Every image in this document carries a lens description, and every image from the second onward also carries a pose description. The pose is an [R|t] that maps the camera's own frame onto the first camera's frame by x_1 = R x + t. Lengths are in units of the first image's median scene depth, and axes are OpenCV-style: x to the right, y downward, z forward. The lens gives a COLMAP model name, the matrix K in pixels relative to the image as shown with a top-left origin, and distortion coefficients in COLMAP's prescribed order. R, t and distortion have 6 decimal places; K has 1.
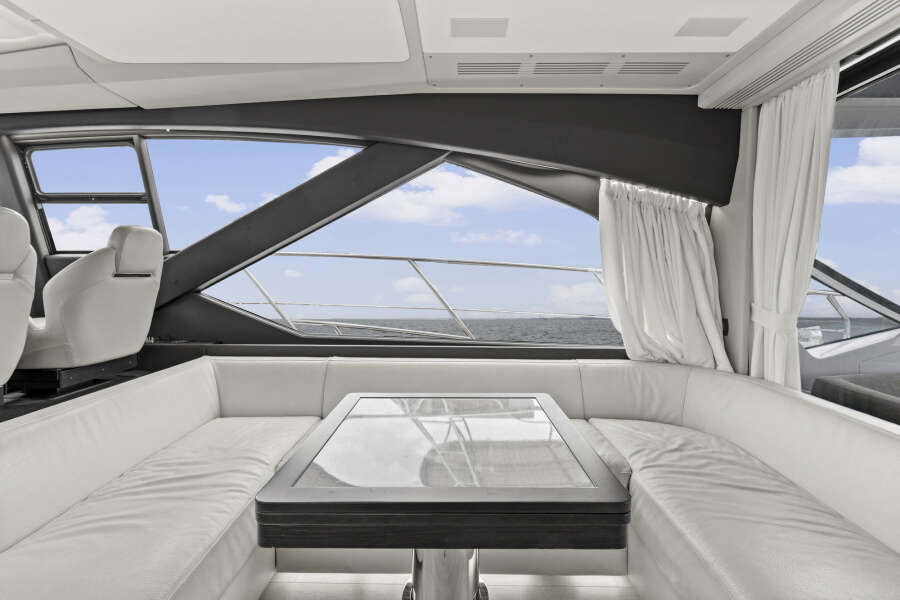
lens RADIAL K [[411.6, 0, 452.2], [0, 411.6, 290.1], [0, 0, 1]] dist [0.001264, 0.000027]
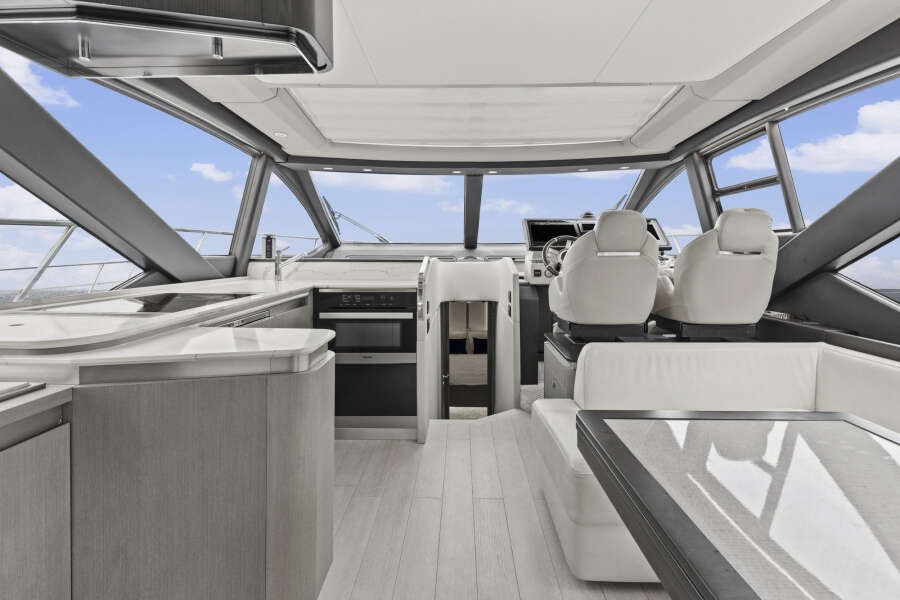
lens RADIAL K [[423.1, 0, 451.7], [0, 423.1, 257.8], [0, 0, 1]] dist [-0.000076, -0.000205]
pose [[-0.014211, 0.012545, -0.999820, 0.346920], [-0.040958, 0.999075, 0.013117, -0.004675], [0.999060, 0.041137, -0.013684, 0.201207]]
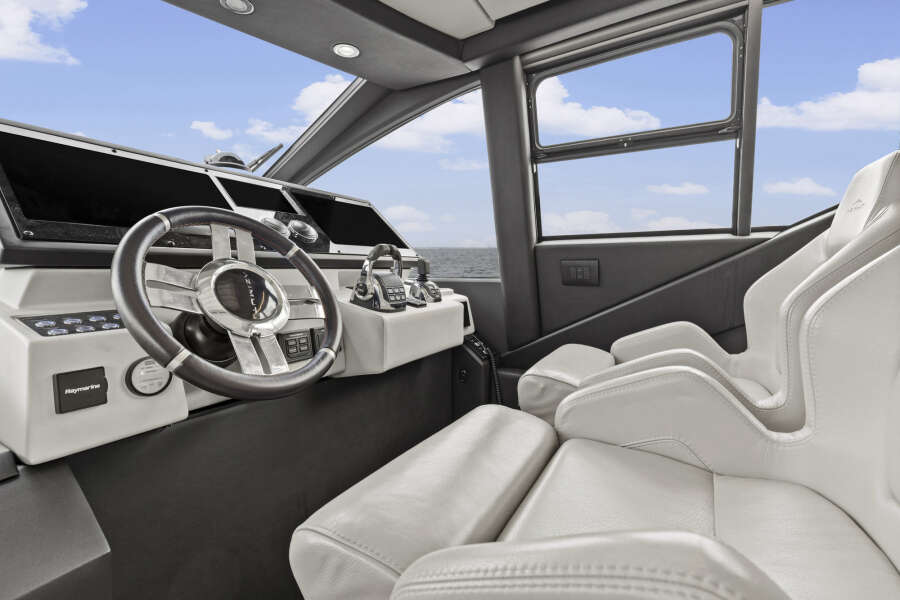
lens RADIAL K [[411.6, 0, 452.2], [0, 411.6, 290.1], [0, 0, 1]] dist [0.001264, 0.000027]
pose [[0.874978, 0.022200, -0.483653, -0.817873], [-0.017340, 0.999744, 0.014520, -0.016701], [0.483851, -0.004319, 0.875140, 0.368461]]
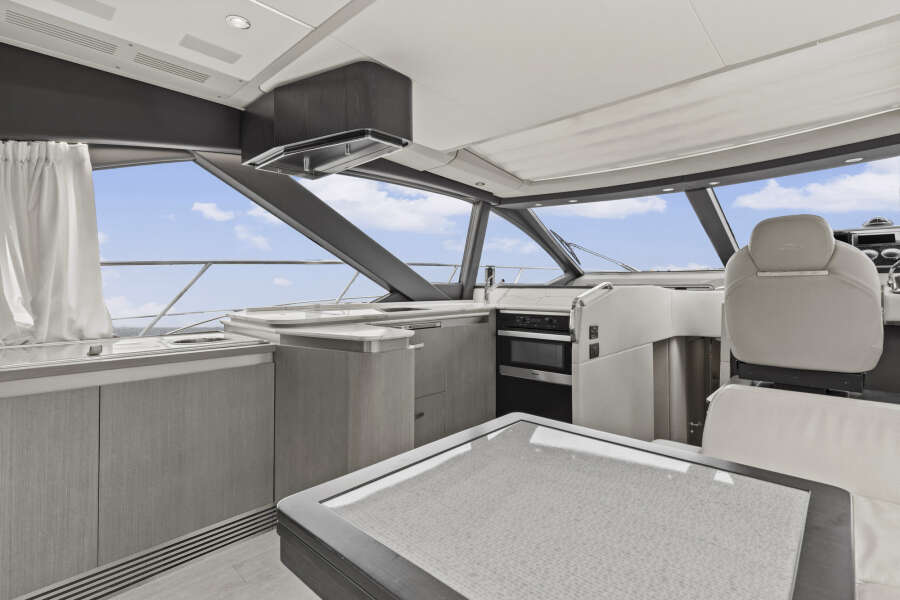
lens RADIAL K [[431.5, 0, 454.6], [0, 431.5, 279.5], [0, 0, 1]] dist [0.000129, -0.000018]
pose [[-0.680330, -0.011192, -0.732820, 0.311384], [-0.028024, 0.999549, 0.010751, 0.001935], [0.732370, 0.027851, -0.680337, 0.675579]]
